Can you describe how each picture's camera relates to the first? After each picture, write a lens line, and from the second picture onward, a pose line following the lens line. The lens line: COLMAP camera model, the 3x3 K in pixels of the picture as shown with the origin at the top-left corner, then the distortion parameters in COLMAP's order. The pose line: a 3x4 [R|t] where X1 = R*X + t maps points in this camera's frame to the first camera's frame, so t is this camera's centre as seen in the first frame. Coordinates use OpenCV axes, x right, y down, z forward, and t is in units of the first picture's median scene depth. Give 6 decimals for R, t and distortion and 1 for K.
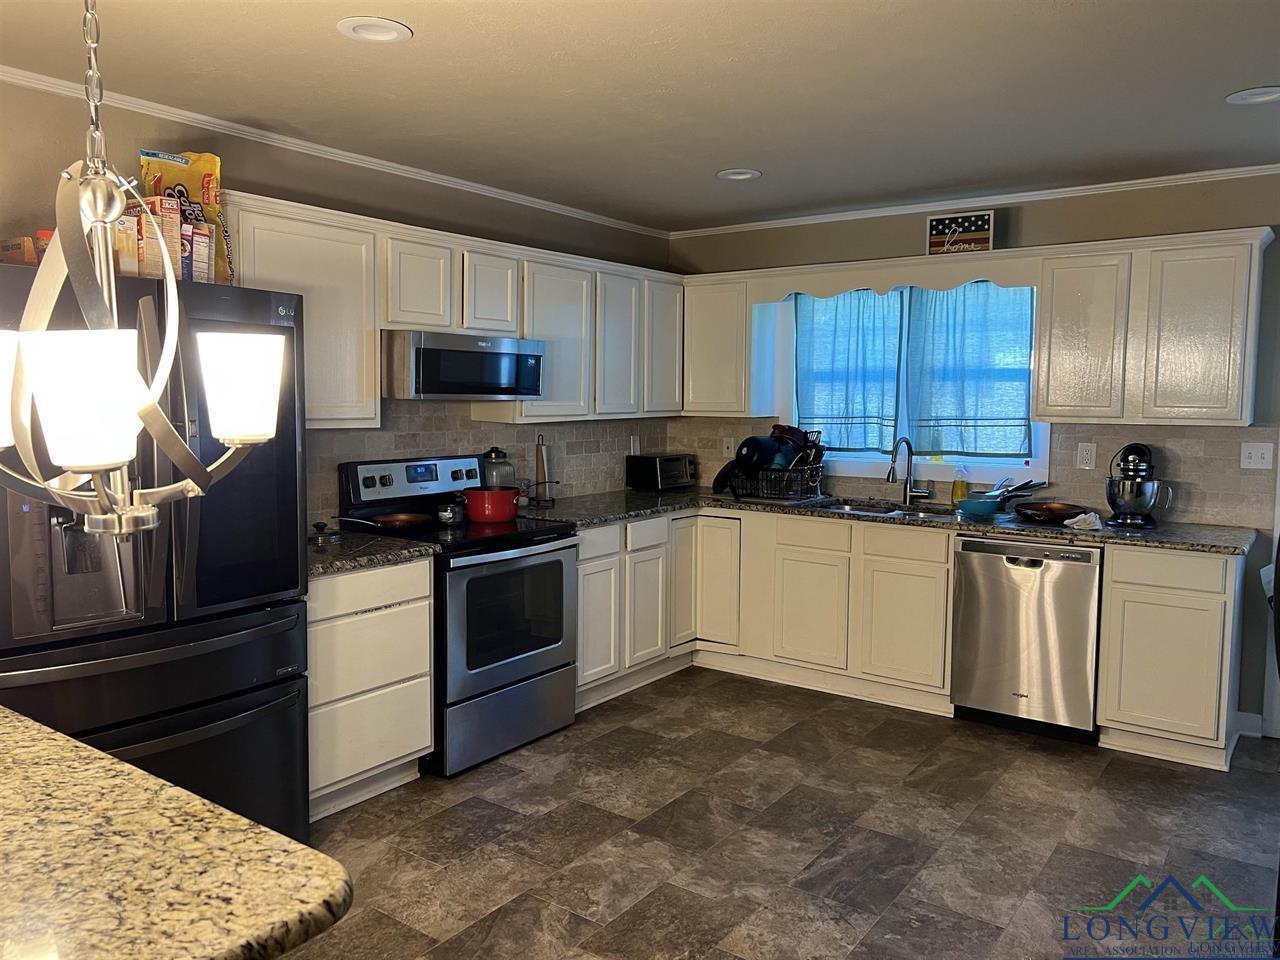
lens RADIAL K [[973.1, 0, 639.9], [0, 973.1, 480.1], [0, 0, 1]] dist [0.050743, -0.036803]
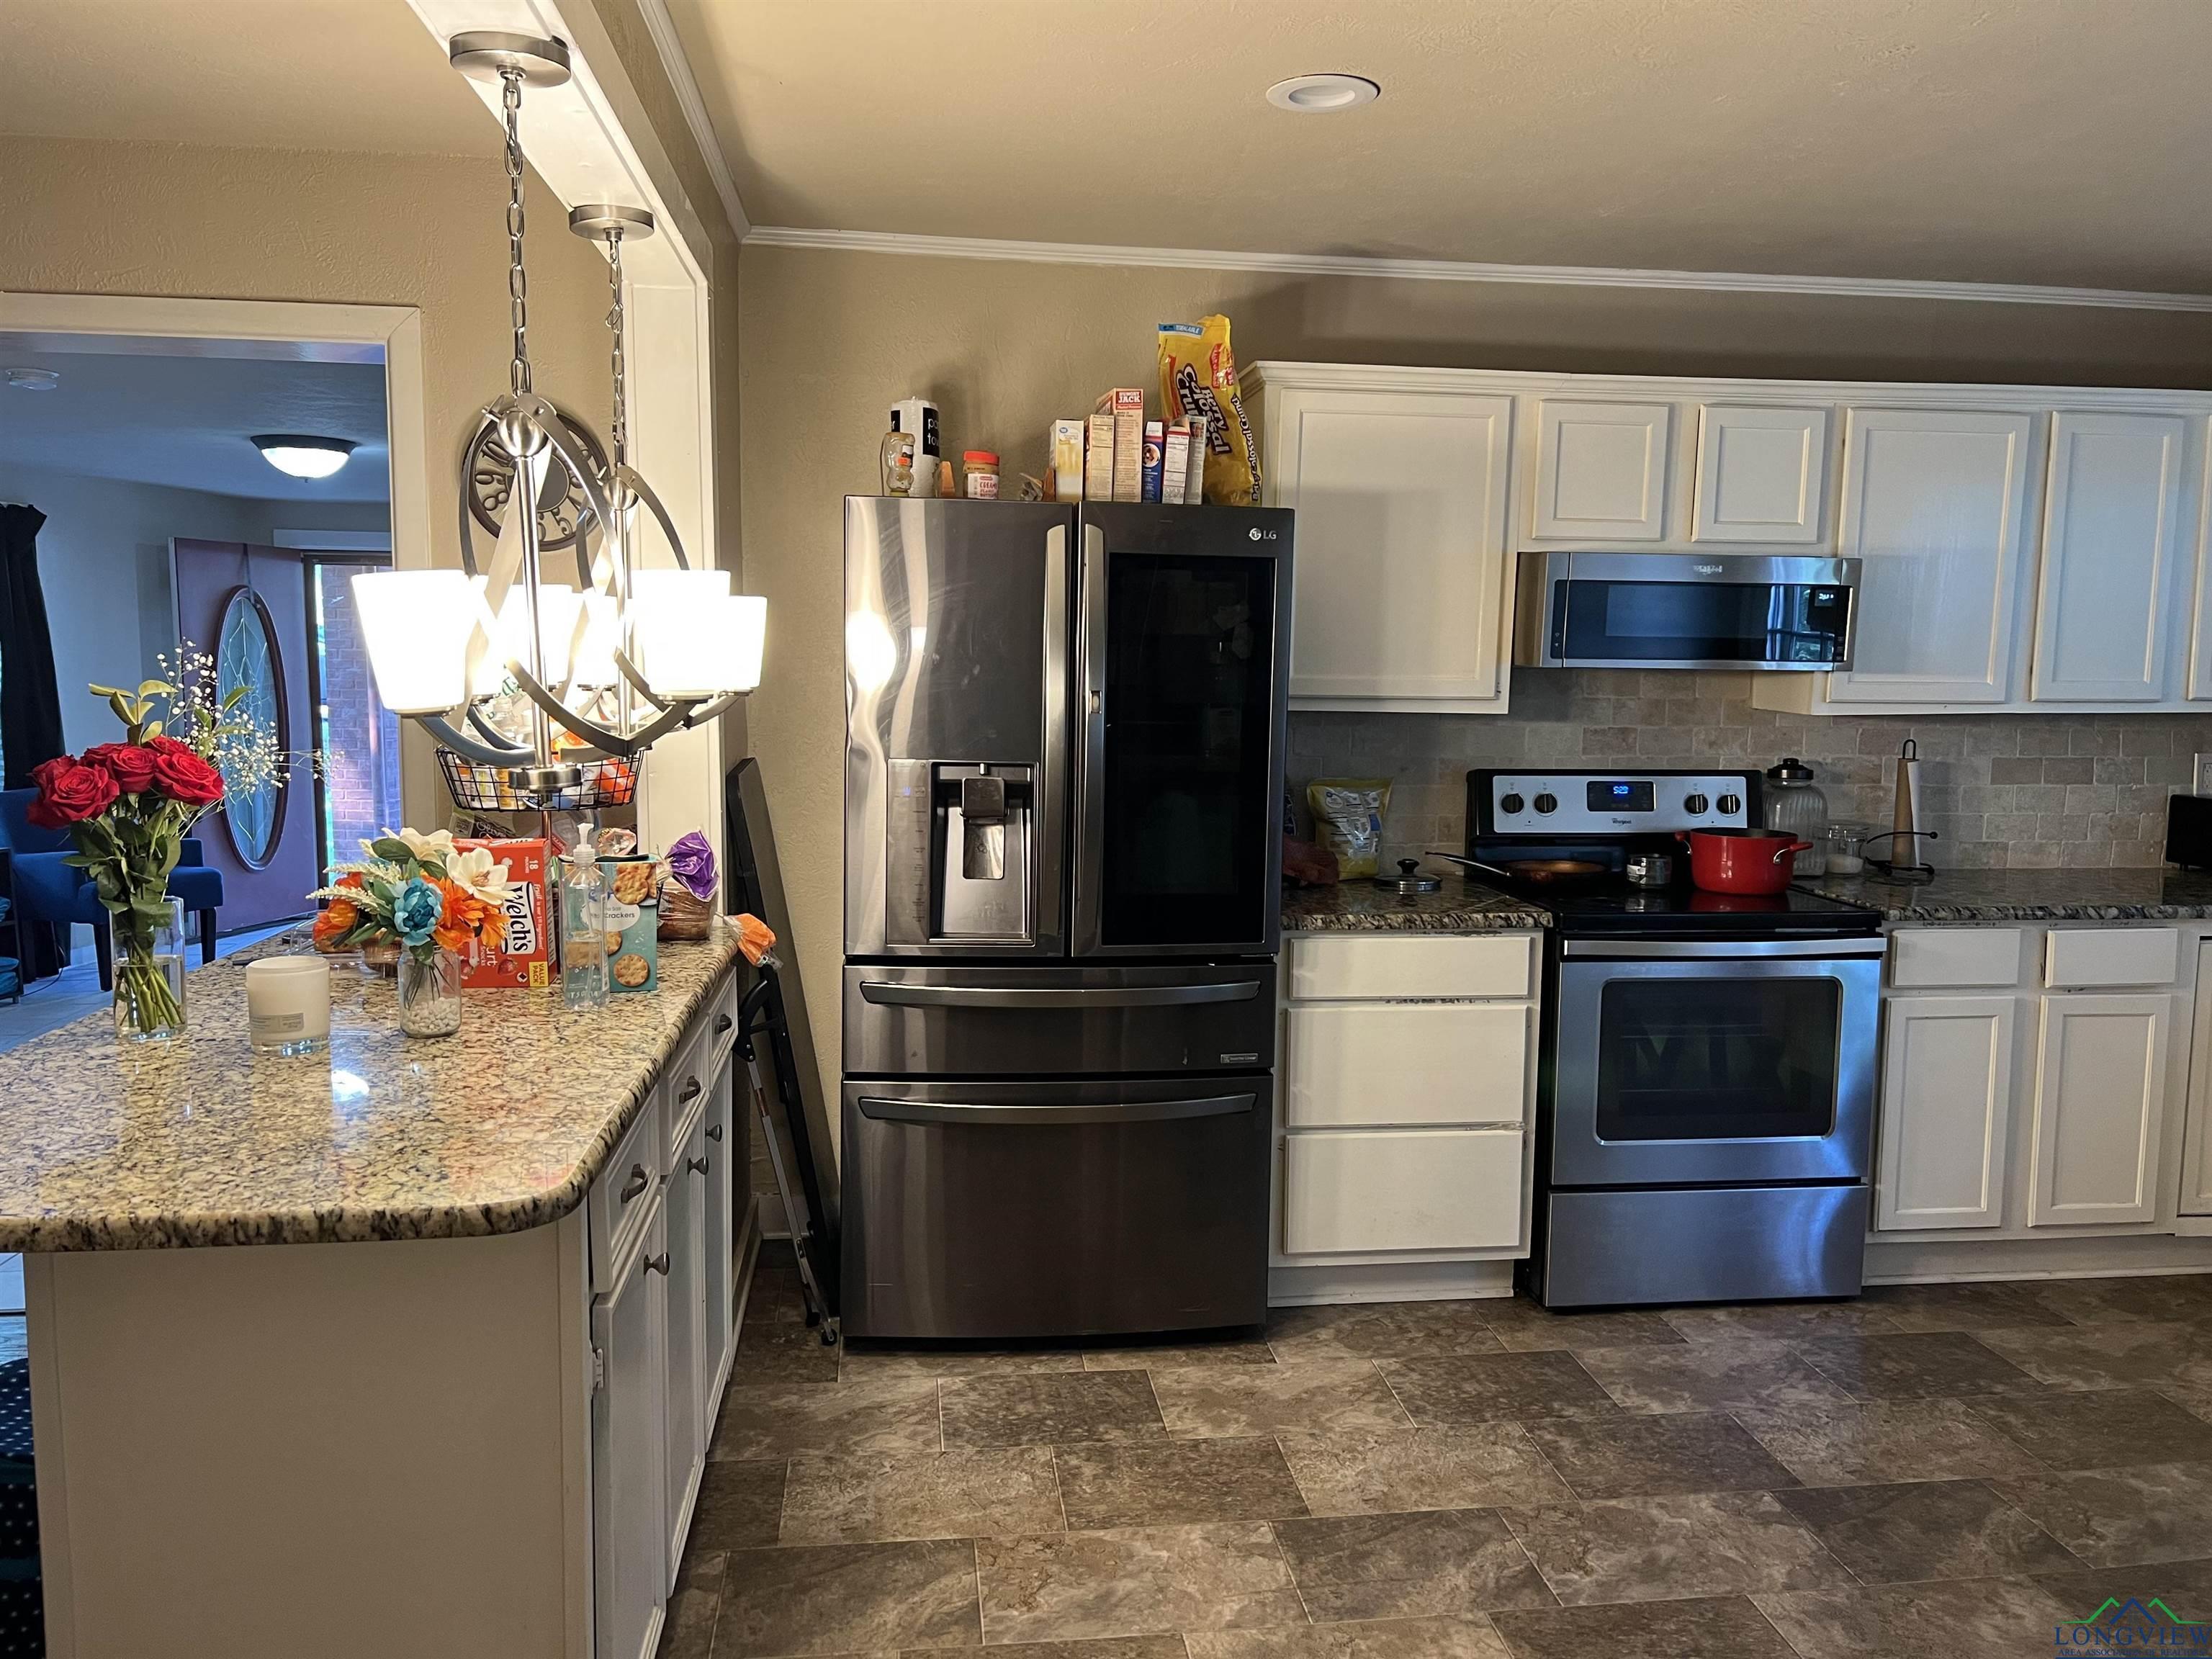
lens RADIAL K [[1681.7, 0, 1115.2], [0, 1681.7, 818.4], [0, 0, 1]] dist [0.050743, -0.036803]
pose [[0.686693, 0.072075, -0.723366, 0.338612], [-0.072573, 0.996899, 0.030436, -0.002898], [0.723316, 0.031597, 0.689794, 0.099445]]
